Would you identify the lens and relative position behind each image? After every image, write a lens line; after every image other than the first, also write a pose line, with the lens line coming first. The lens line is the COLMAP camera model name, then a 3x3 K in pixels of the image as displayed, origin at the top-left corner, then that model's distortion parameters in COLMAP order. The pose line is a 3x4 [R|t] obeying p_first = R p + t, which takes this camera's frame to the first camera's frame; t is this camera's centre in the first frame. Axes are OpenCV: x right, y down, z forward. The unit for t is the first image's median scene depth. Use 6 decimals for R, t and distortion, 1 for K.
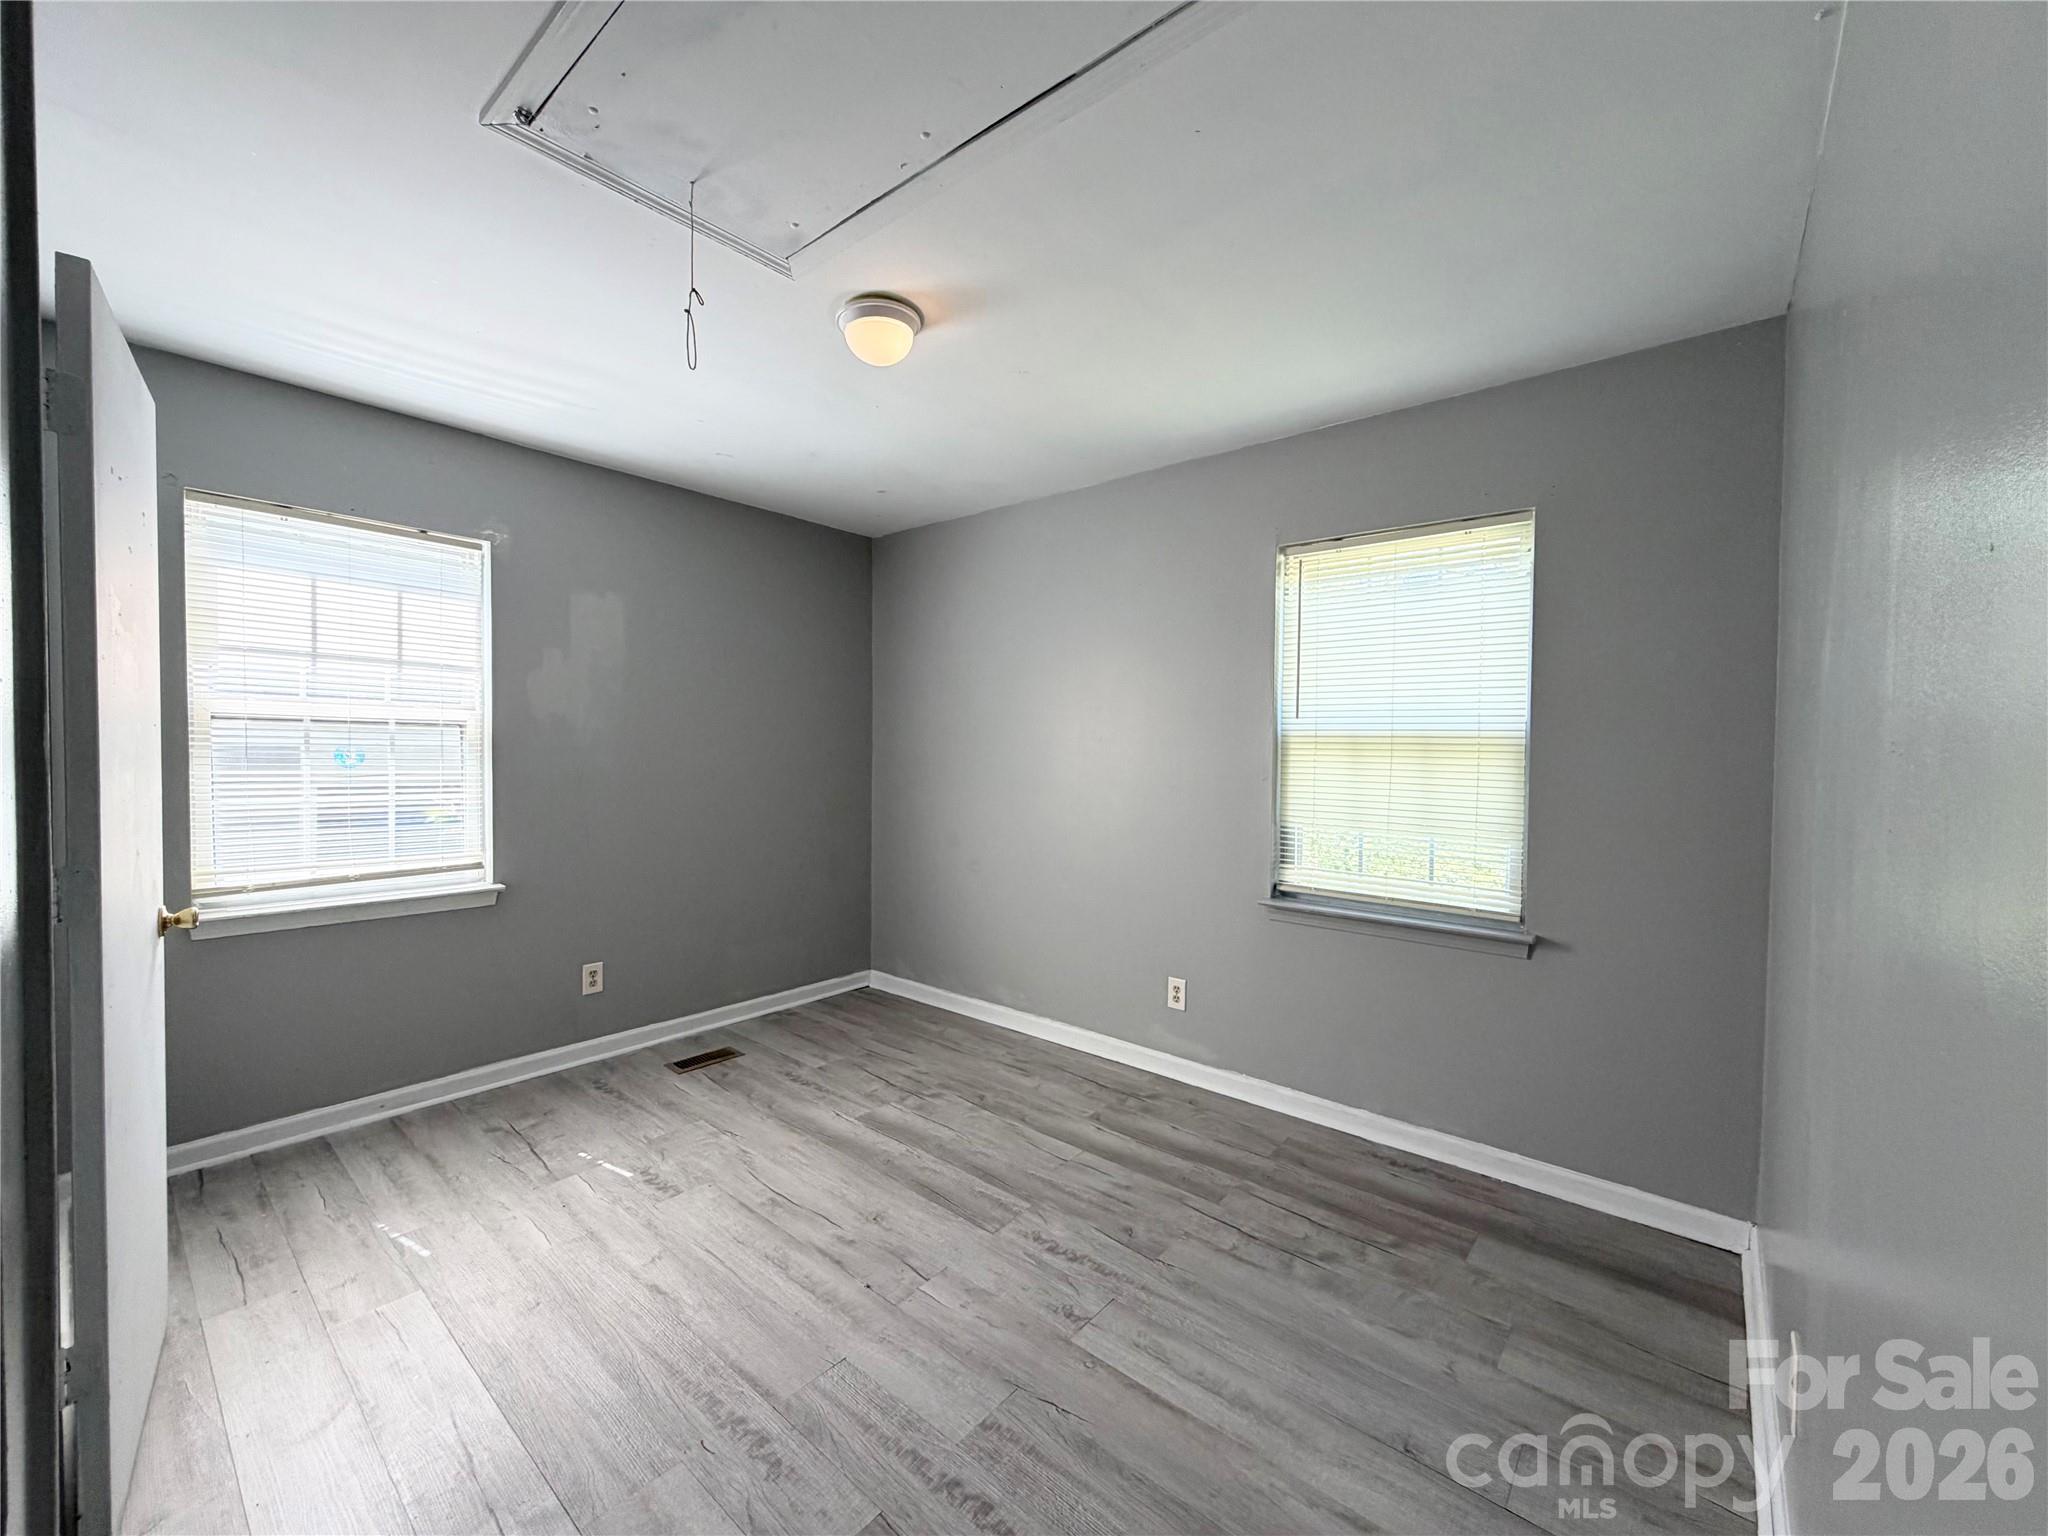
lens RADIAL K [[812.5, 0, 1023.8], [0, 812.5, 764.7], [0, 0, 1]] dist [0.001199, -0.000190]
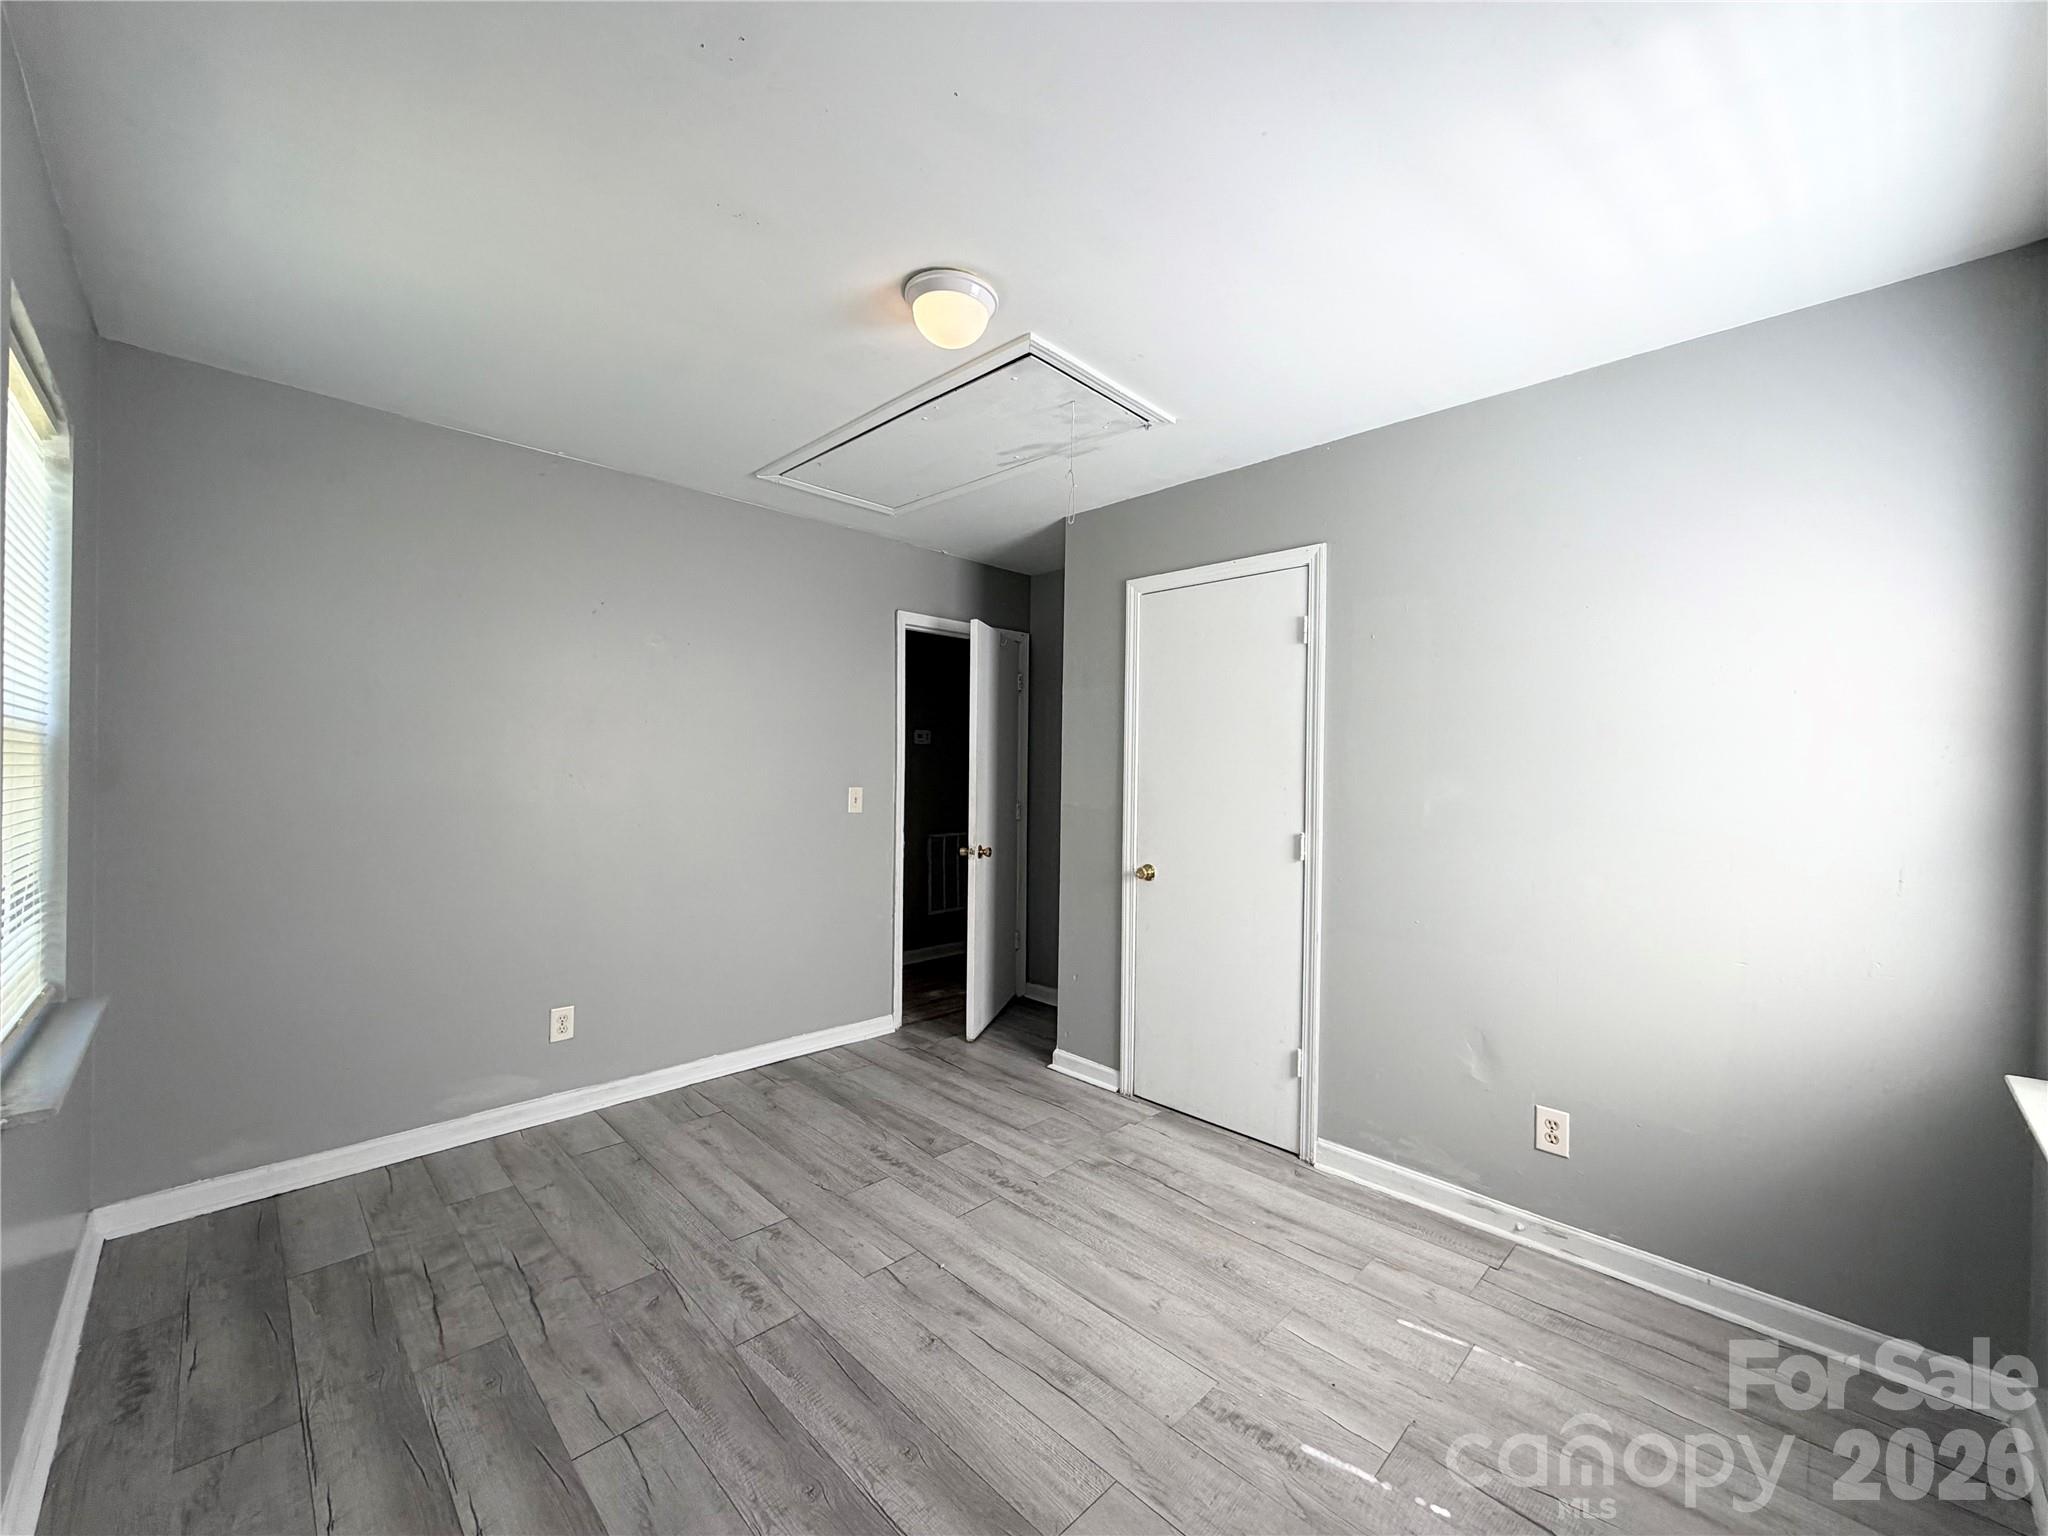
lens RADIAL K [[812.5, 0, 1023.9], [0, 812.5, 773.3], [0, 0, 1]] dist [0.001199, -0.000190]
pose [[-0.996030, -0.028467, 0.084339, -0.349430], [-0.026103, 0.999238, 0.029002, -0.050041], [-0.085100, 0.026685, -0.996015, 1.915231]]
